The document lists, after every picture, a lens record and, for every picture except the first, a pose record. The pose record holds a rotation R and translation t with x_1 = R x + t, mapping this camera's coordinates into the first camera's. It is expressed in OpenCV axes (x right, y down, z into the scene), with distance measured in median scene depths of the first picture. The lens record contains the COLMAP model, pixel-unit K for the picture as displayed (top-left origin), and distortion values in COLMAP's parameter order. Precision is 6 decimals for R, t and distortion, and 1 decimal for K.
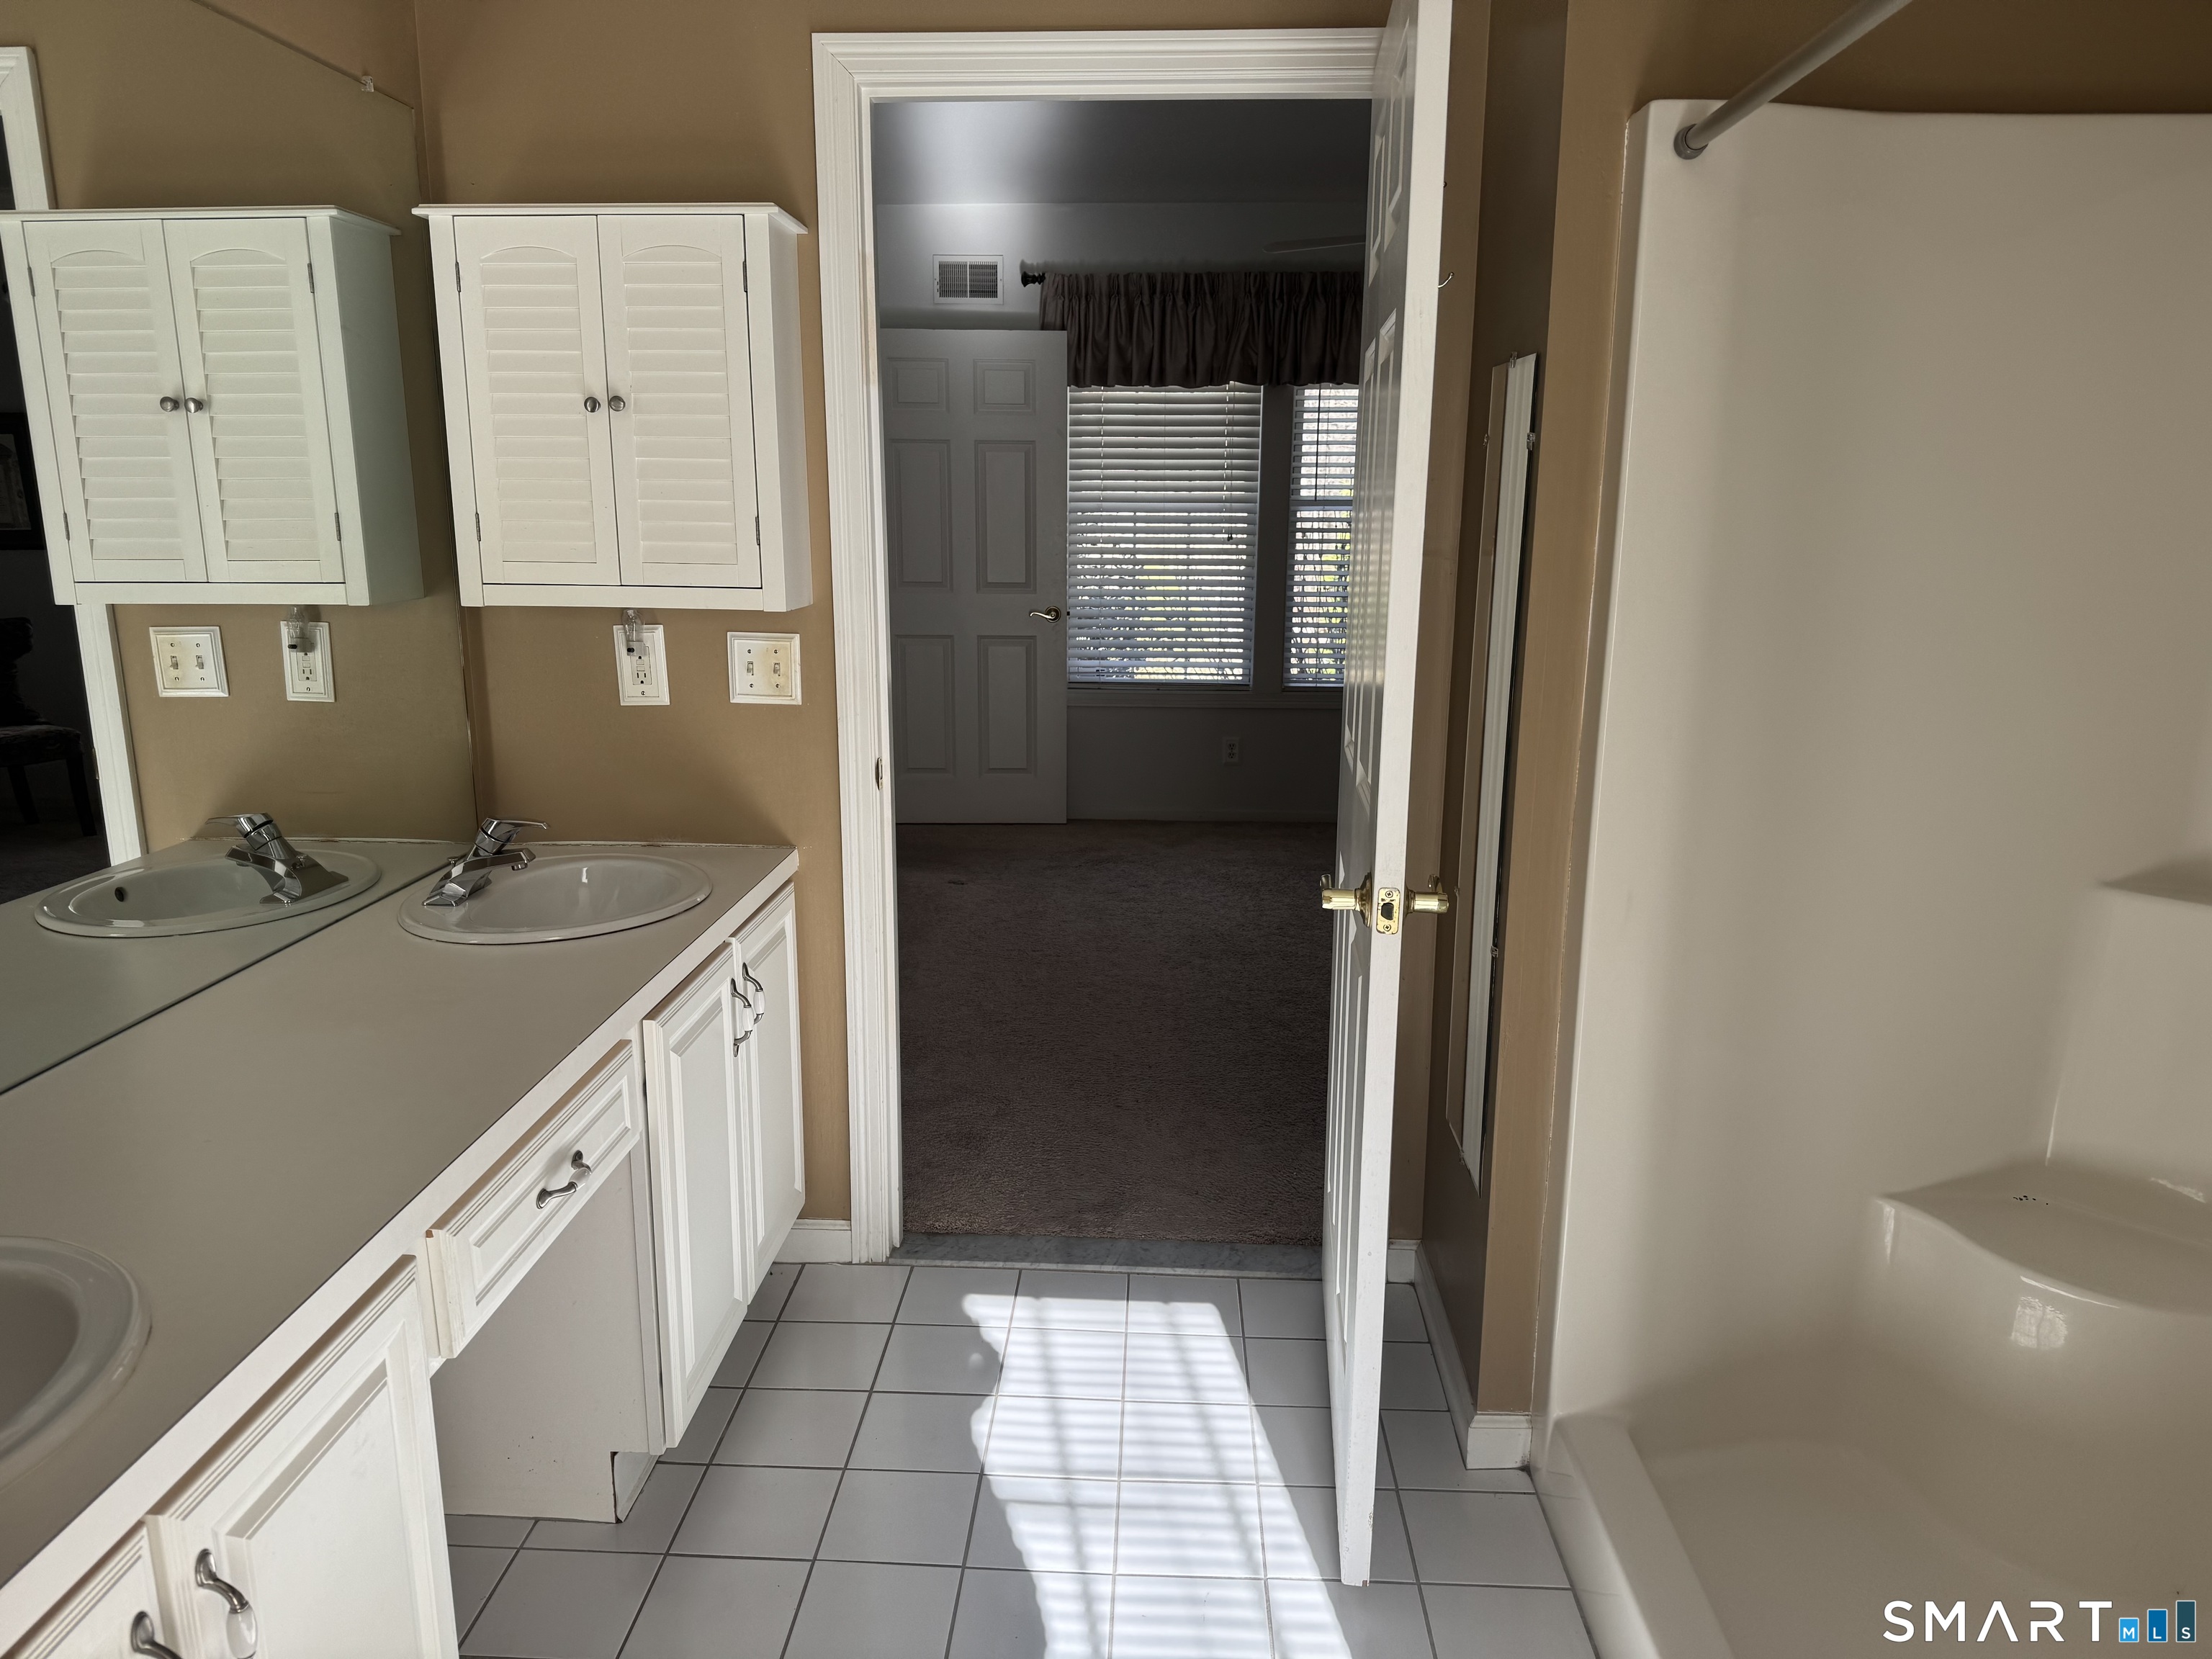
lens RADIAL K [[1547.0, 0, 1110.4], [0, 1547.0, 837.6], [0, 0, 1]] dist [0.094243, -0.118673]
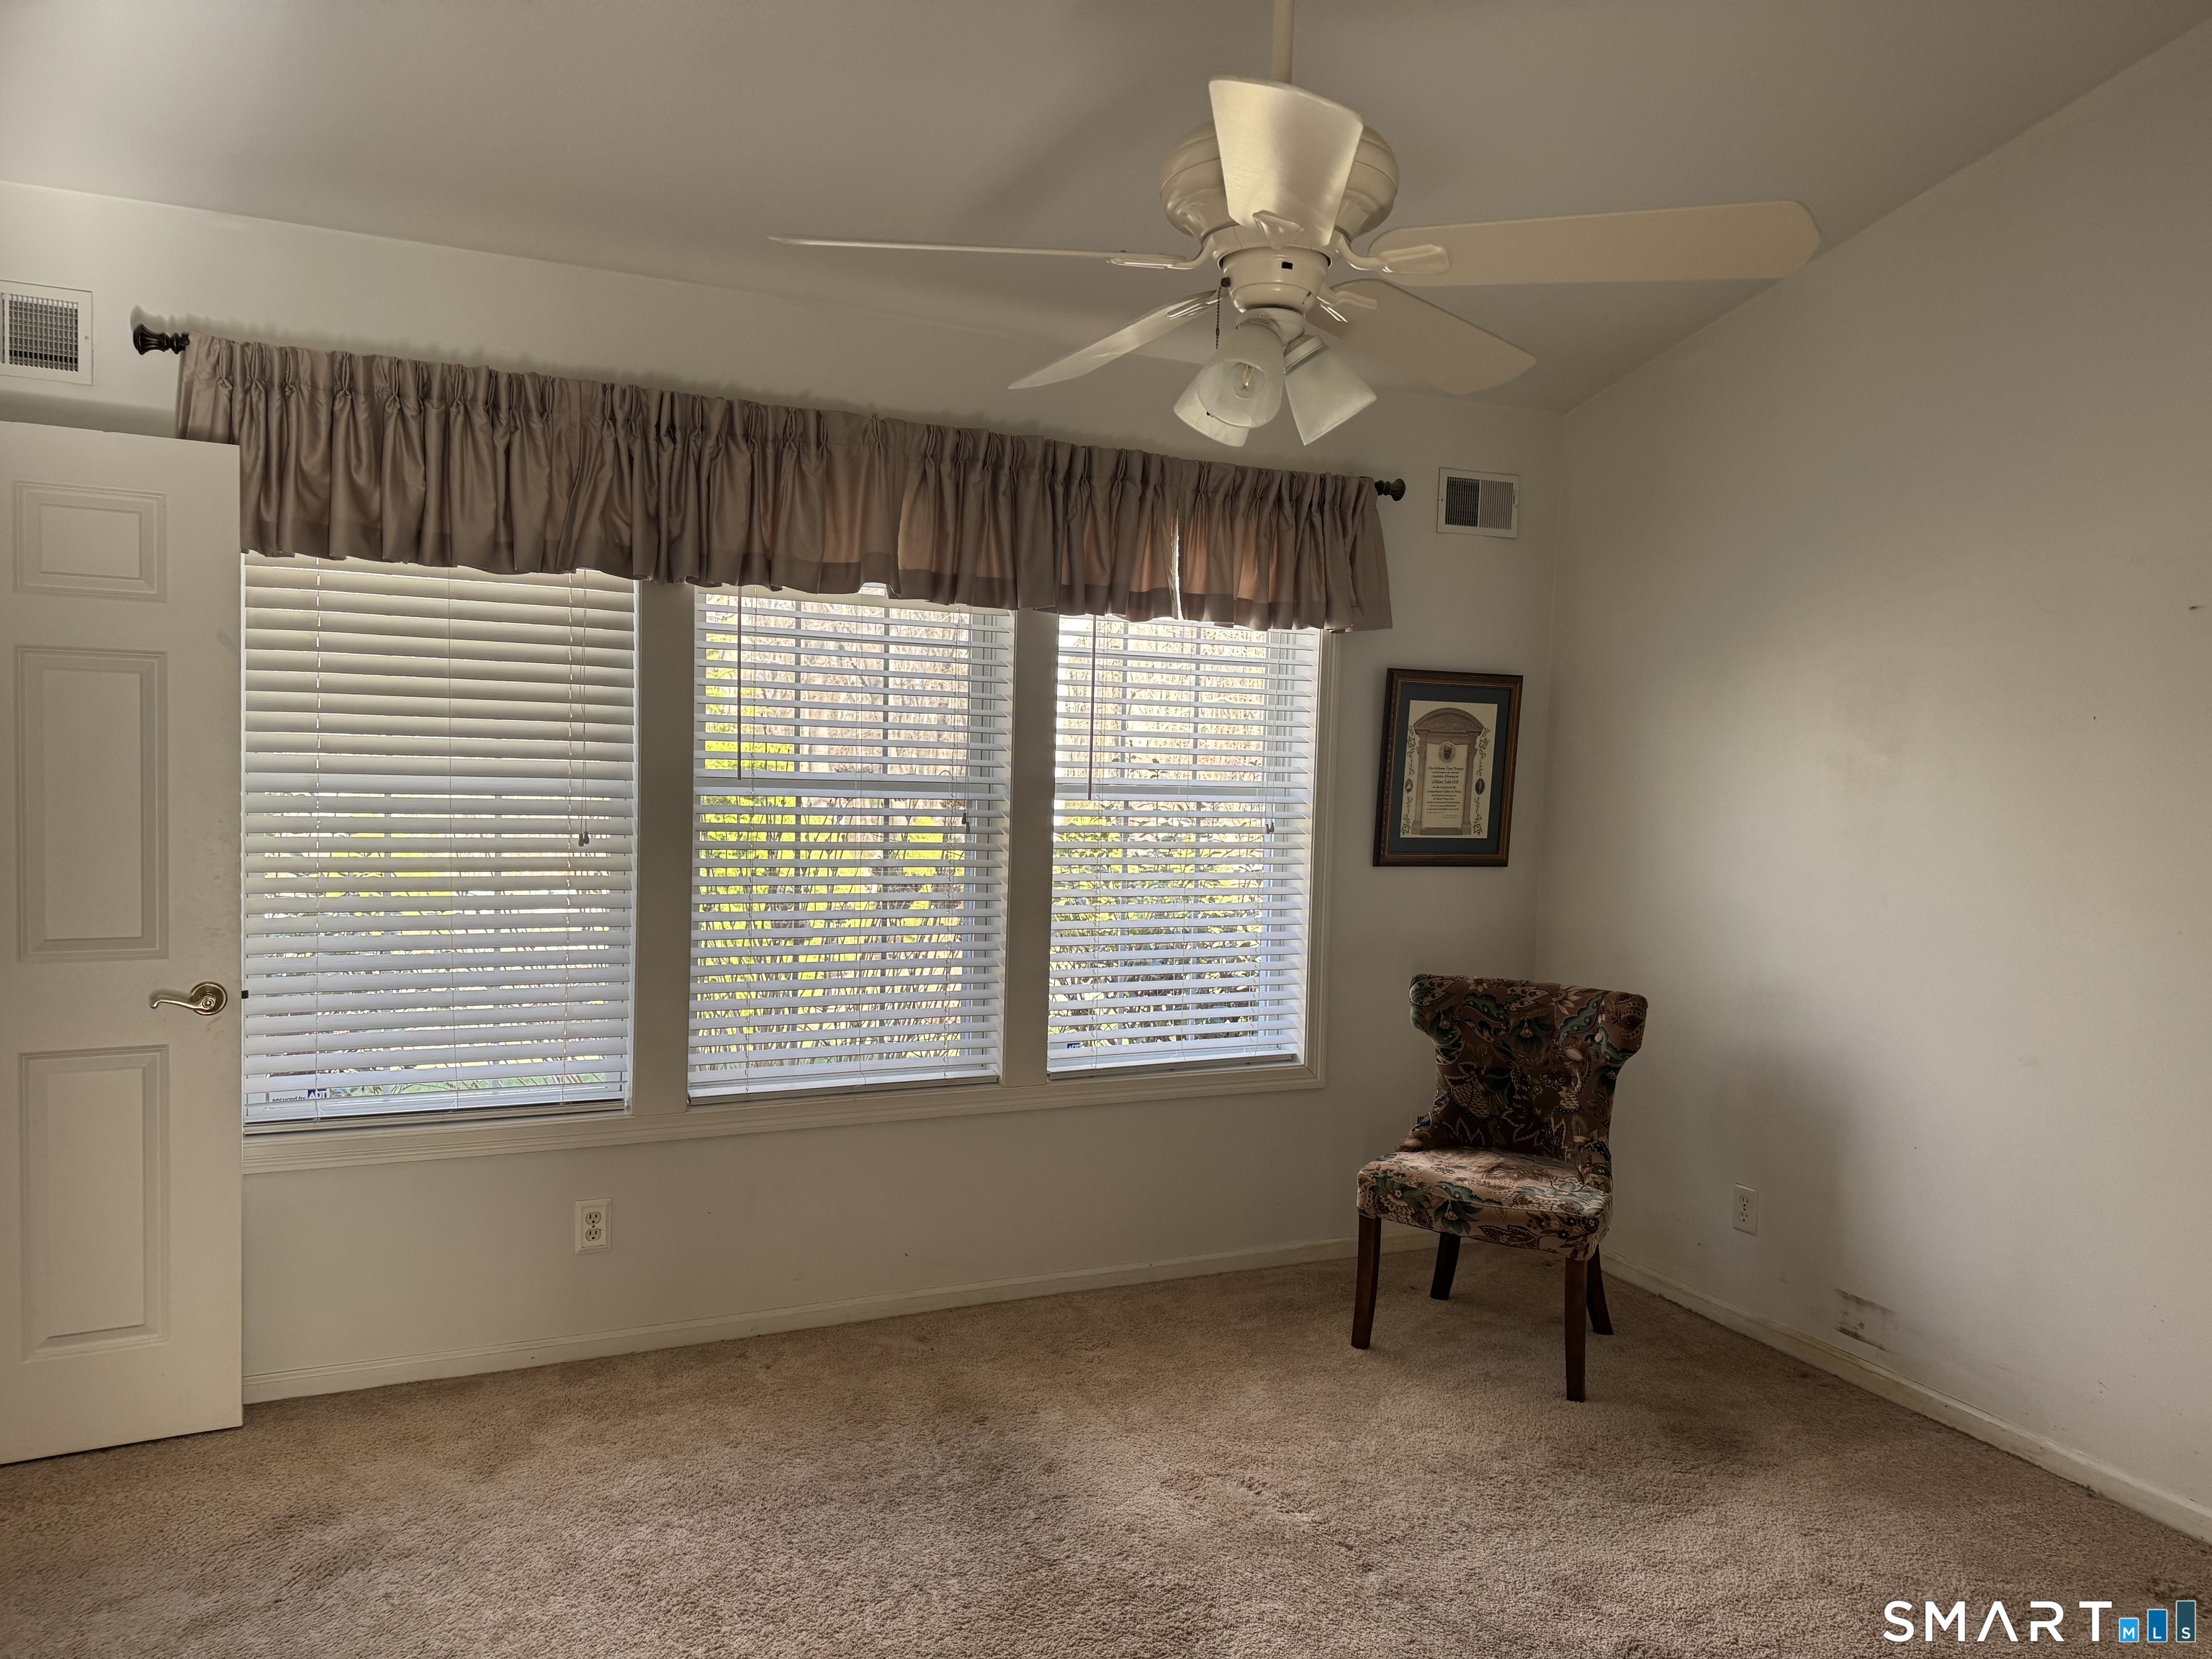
lens RADIAL K [[1503.5, 0, 1104.5], [0, 1503.5, 859.8], [0, 0, 1]] dist [0.006879, 0.001744]
pose [[0.881375, -0.007020, 0.472366, -0.012335], [0.075618, 0.989094, -0.126395, -0.106696], [-0.466327, 0.147121, 0.872293, 0.455377]]
